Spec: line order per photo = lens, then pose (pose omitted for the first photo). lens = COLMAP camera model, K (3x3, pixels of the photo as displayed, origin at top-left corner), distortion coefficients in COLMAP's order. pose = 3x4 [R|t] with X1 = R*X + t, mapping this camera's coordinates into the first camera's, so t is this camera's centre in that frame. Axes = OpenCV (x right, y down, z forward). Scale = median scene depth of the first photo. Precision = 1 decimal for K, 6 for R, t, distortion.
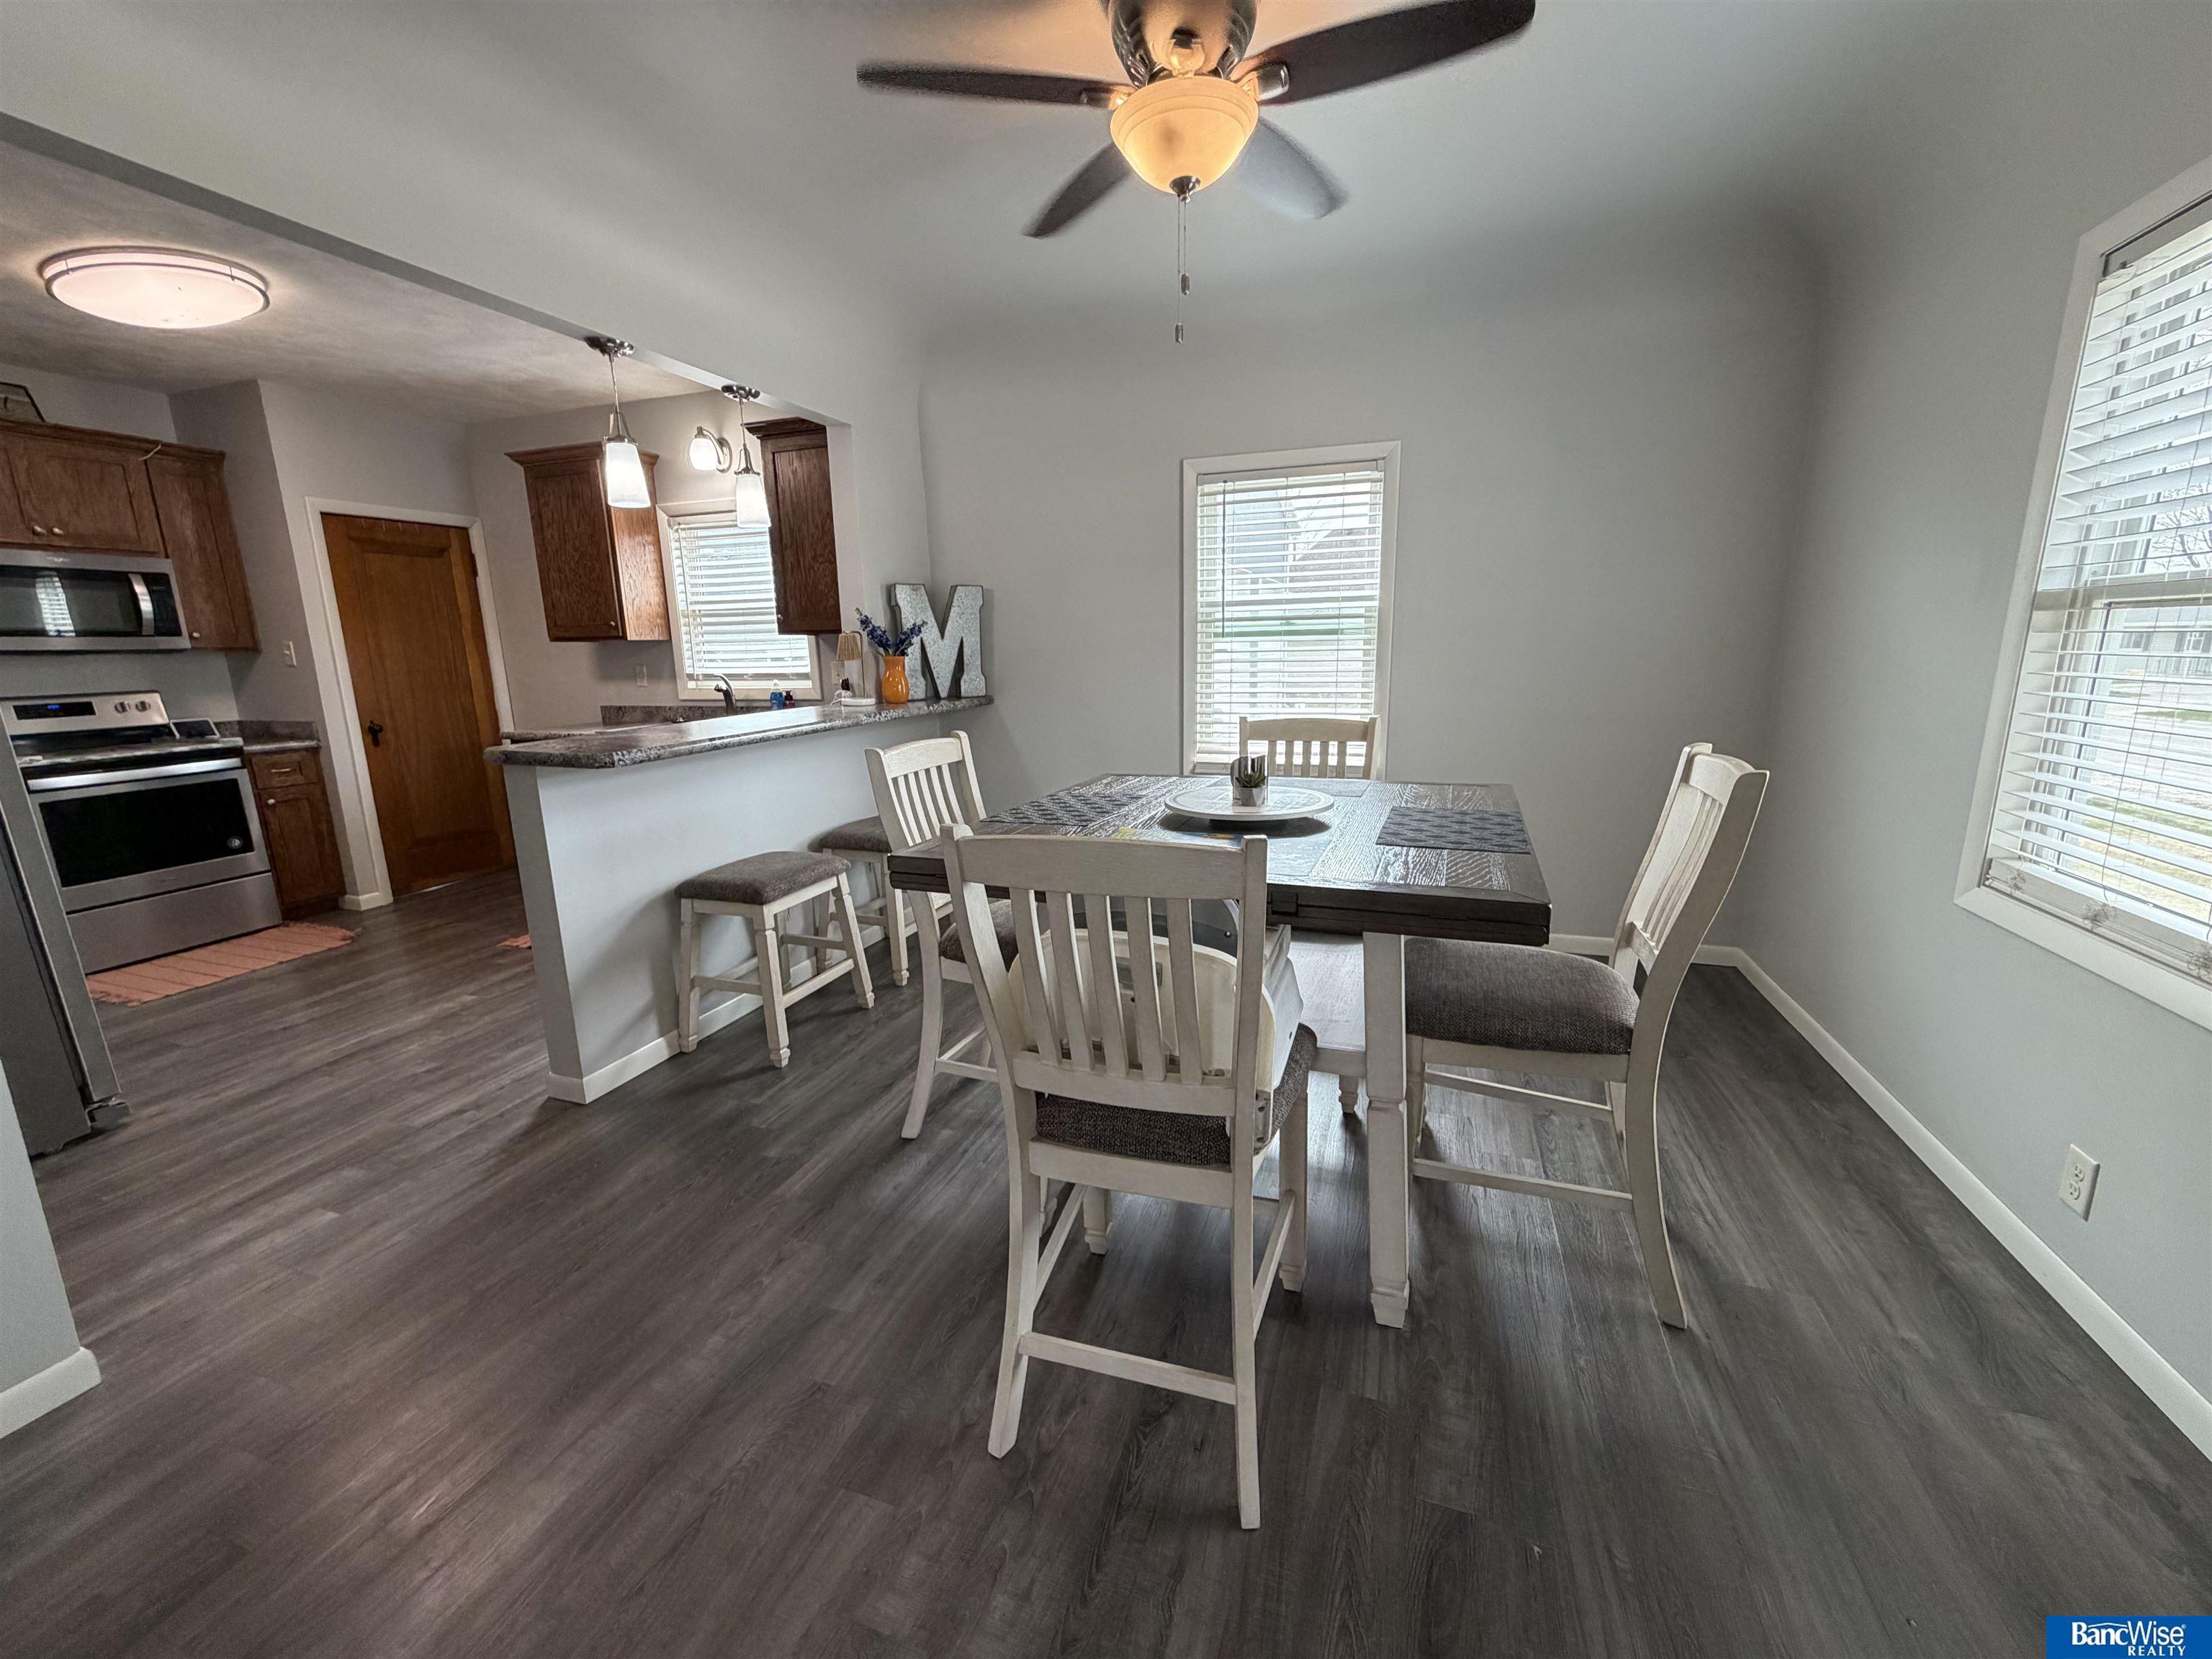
lens RADIAL K [[885.5, 0, 1099.3], [0, 885.5, 828.7], [0, 0, 1]] dist [0.001804, 0.000484]
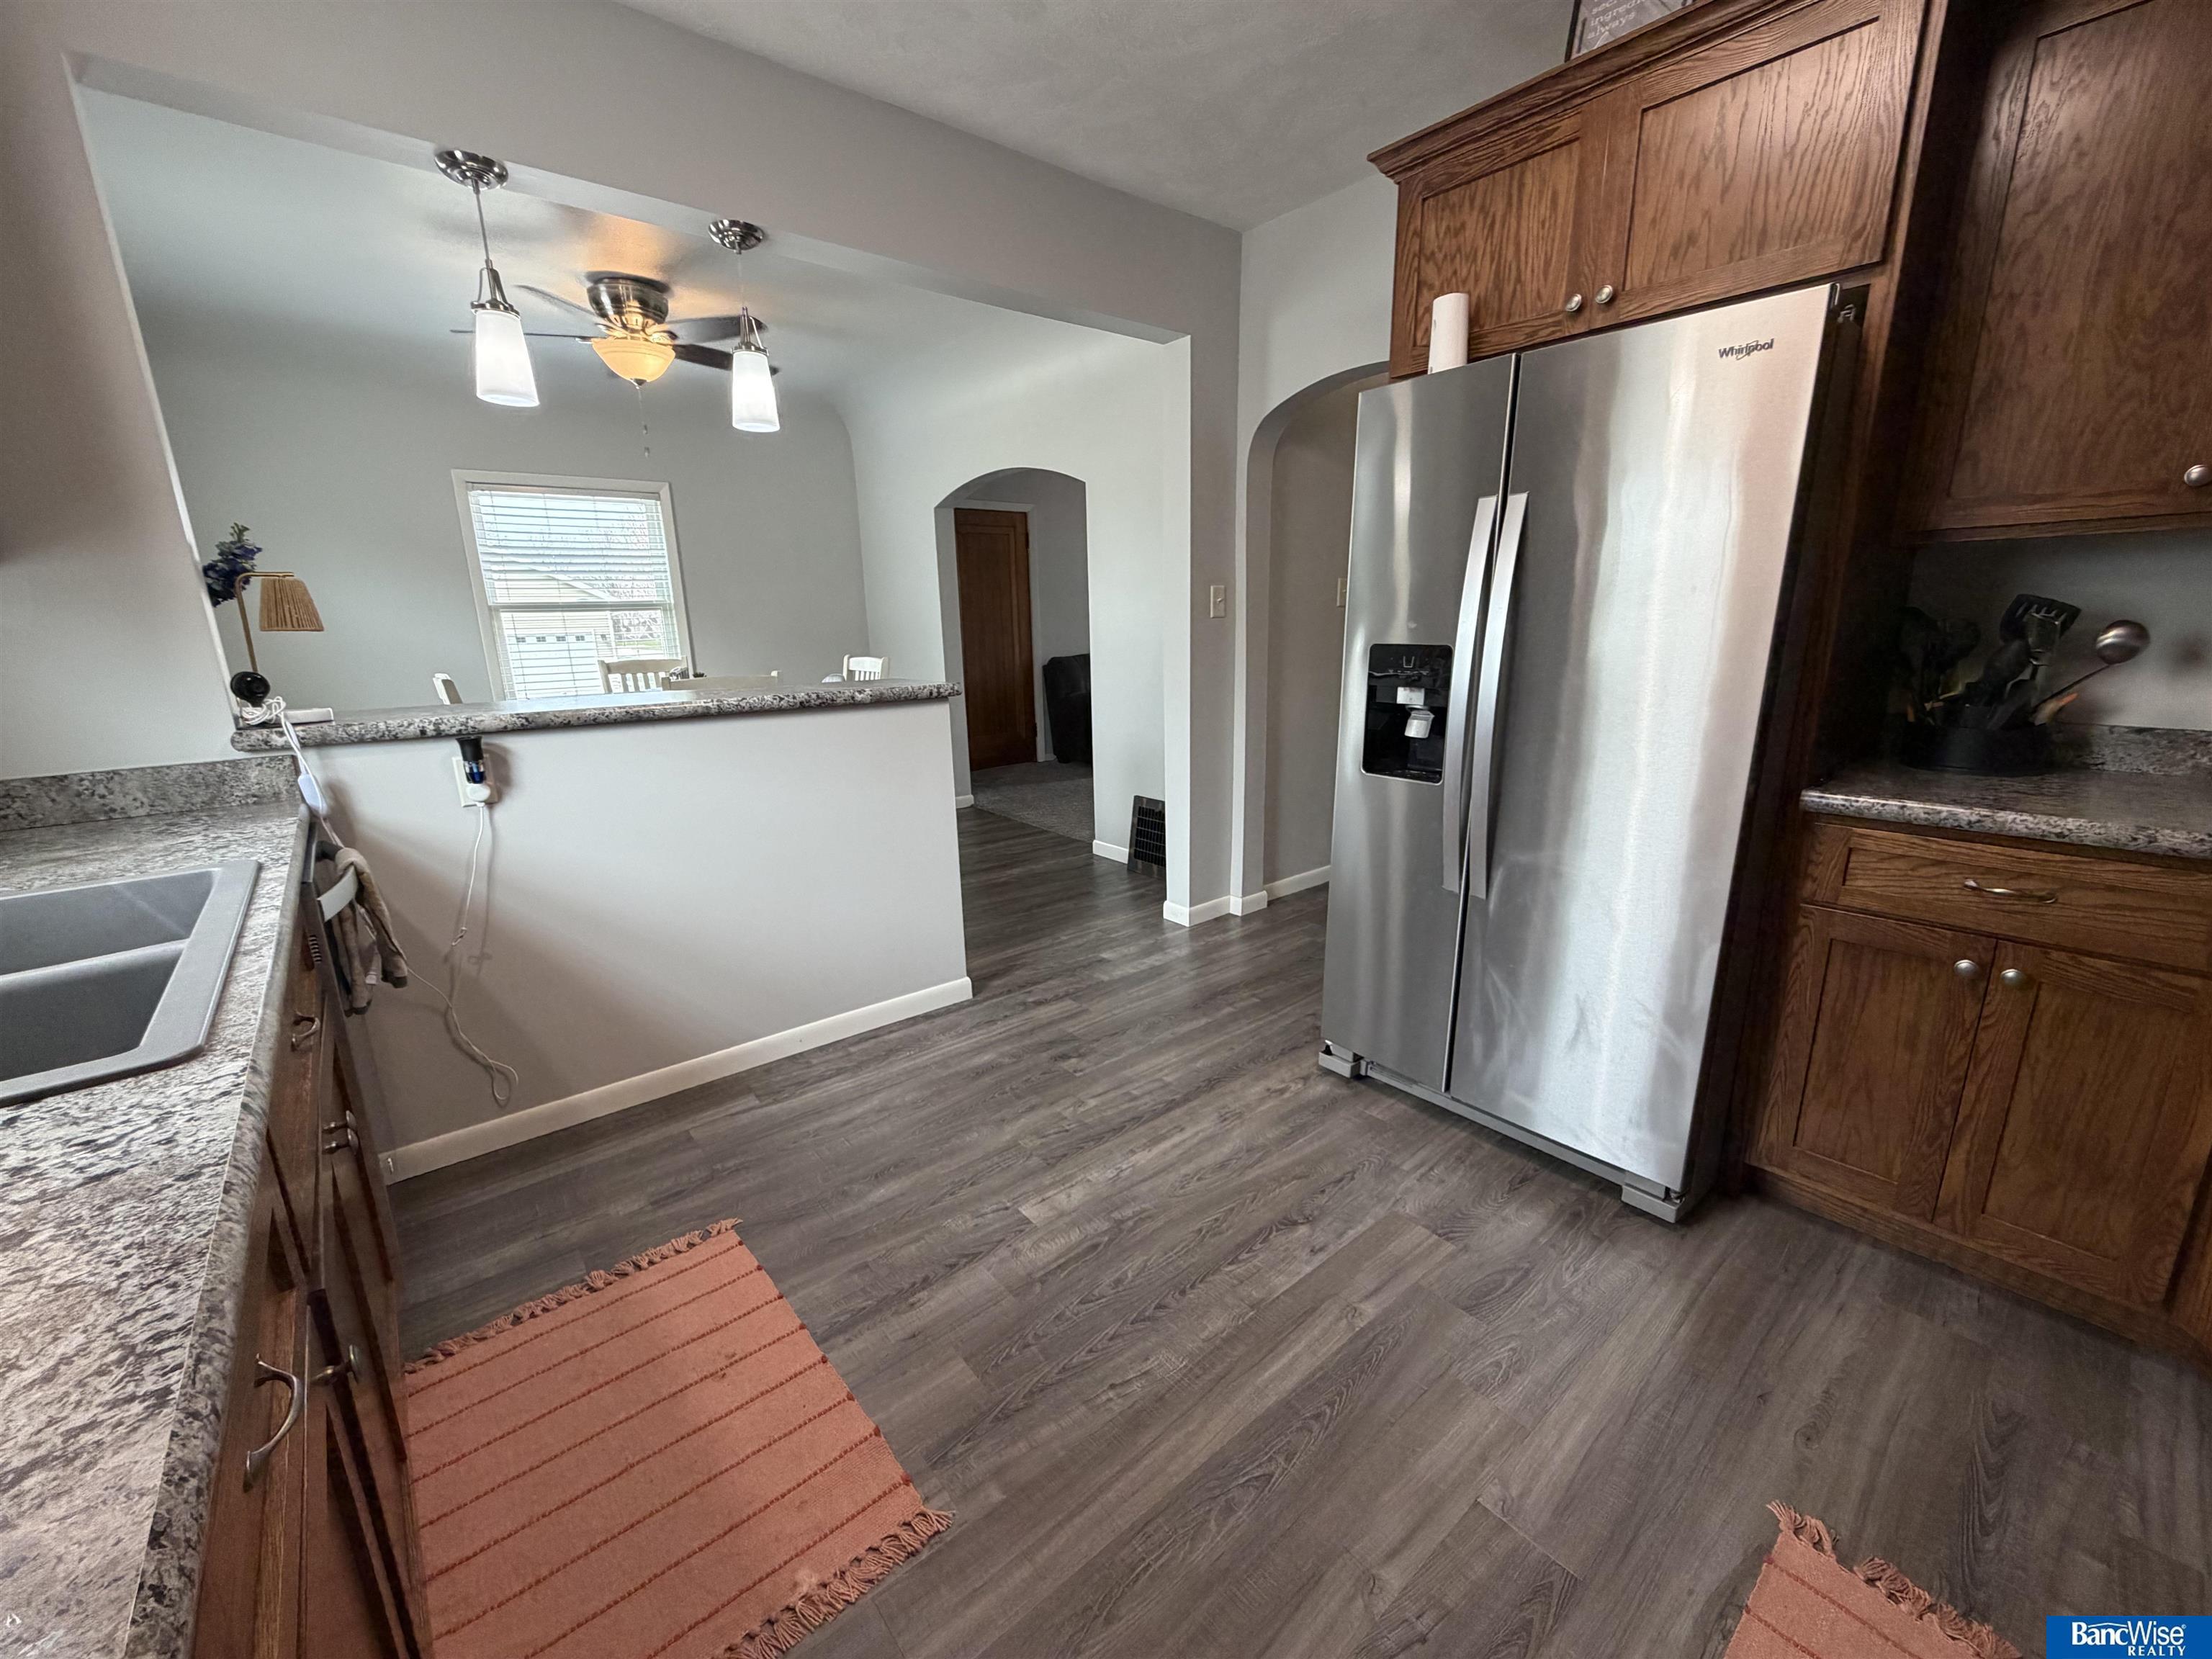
lens RADIAL K [[885.5, 0, 1107.2], [0, 885.5, 829.0], [0, 0, 1]] dist [0.001804, 0.000484]
pose [[-0.864492, -0.092829, 0.494001, -0.843273], [0.132106, 0.906288, 0.401484, -0.202595], [-0.484977, 0.412340, -0.771215, 1.096706]]
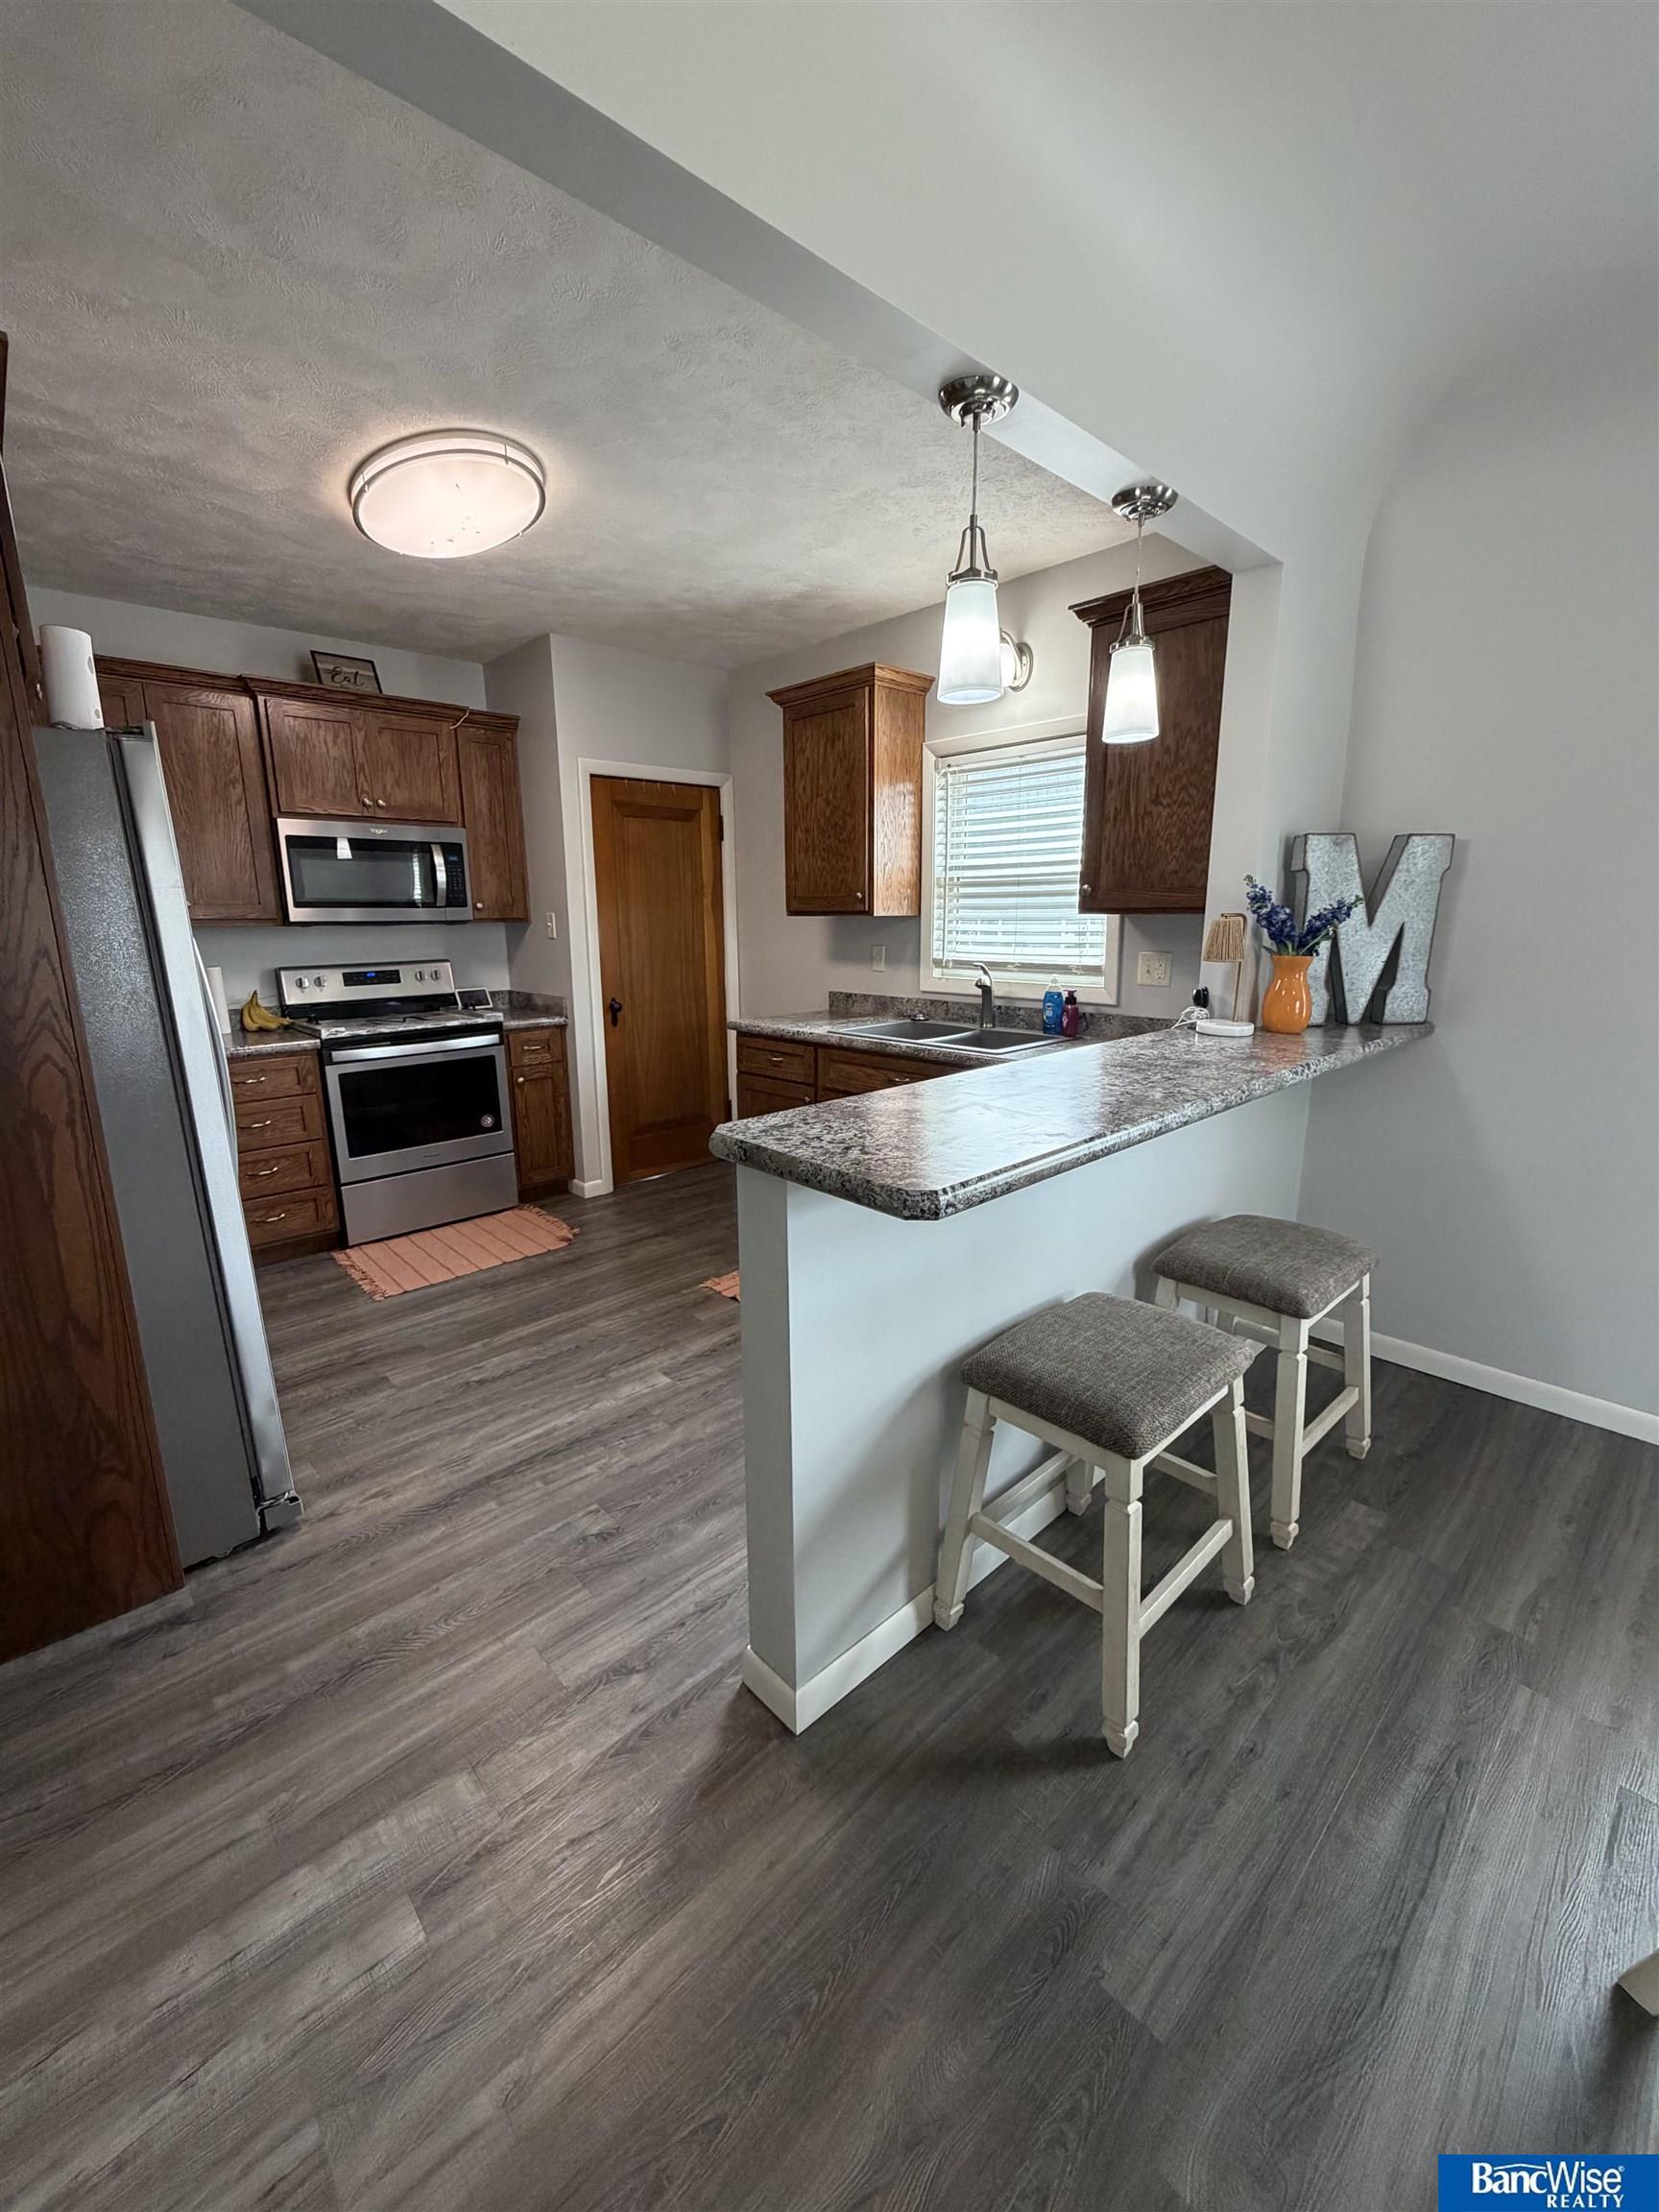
lens RADIAL K [[885.5, 0, 827.1], [0, 885.5, 1096.2], [0, 0, 1]] dist [0.001804, 0.000484]
pose [[0.888700, 0.106647, -0.445913, -0.220816], [-0.104246, 0.994099, 0.029993, -0.080105], [0.446481, 0.019830, 0.894574, 0.306366]]
